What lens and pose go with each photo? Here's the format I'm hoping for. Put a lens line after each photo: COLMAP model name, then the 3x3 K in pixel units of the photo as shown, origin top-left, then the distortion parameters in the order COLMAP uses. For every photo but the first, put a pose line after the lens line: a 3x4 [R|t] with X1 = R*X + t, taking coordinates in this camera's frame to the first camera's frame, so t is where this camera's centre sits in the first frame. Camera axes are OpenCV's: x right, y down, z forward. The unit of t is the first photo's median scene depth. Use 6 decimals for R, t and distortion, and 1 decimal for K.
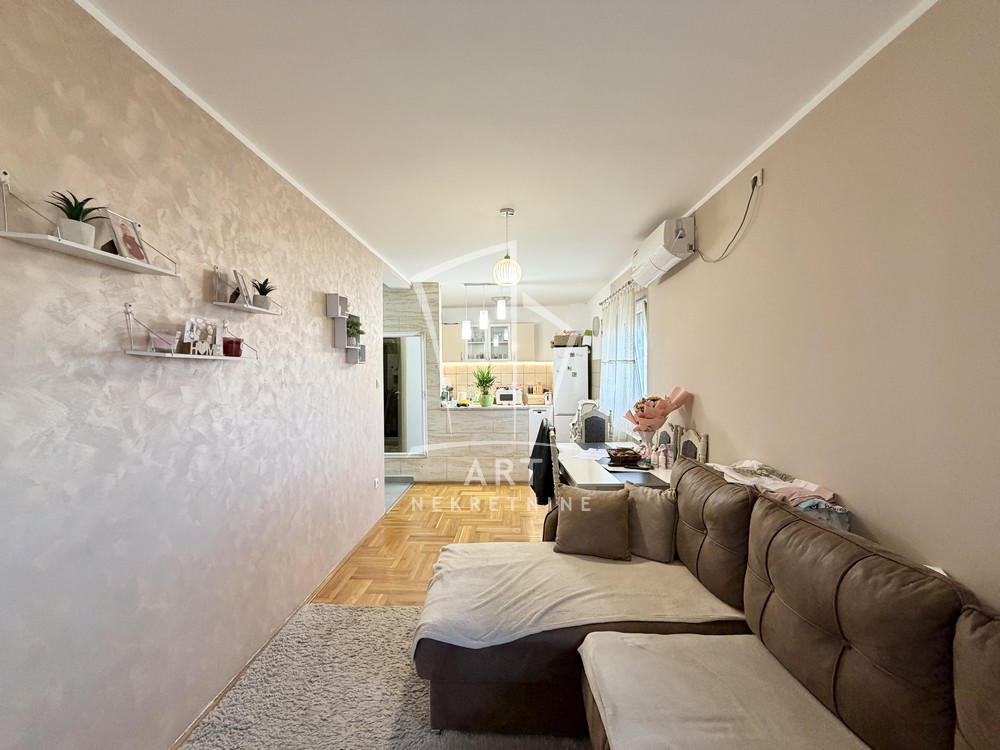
lens RADIAL K [[394.4, 0, 503.0], [0, 394.4, 372.7], [0, 0, 1]] dist [-0.001149, -0.000130]
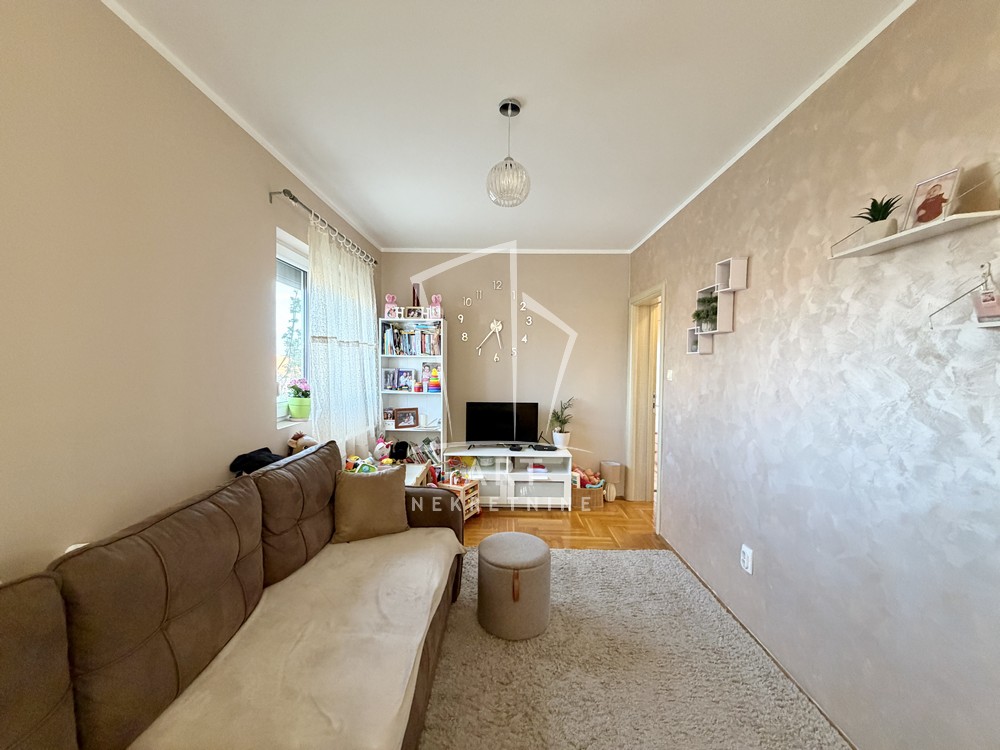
lens RADIAL K [[394.4, 0, 498.1], [0, 394.4, 373.8], [0, 0, 1]] dist [-0.001149, -0.000130]
pose [[-0.999922, -0.001719, -0.012397, 0.041086], [-0.002064, 0.999609, 0.027868, 0.029815], [0.012345, 0.027892, -0.999535, 2.062792]]
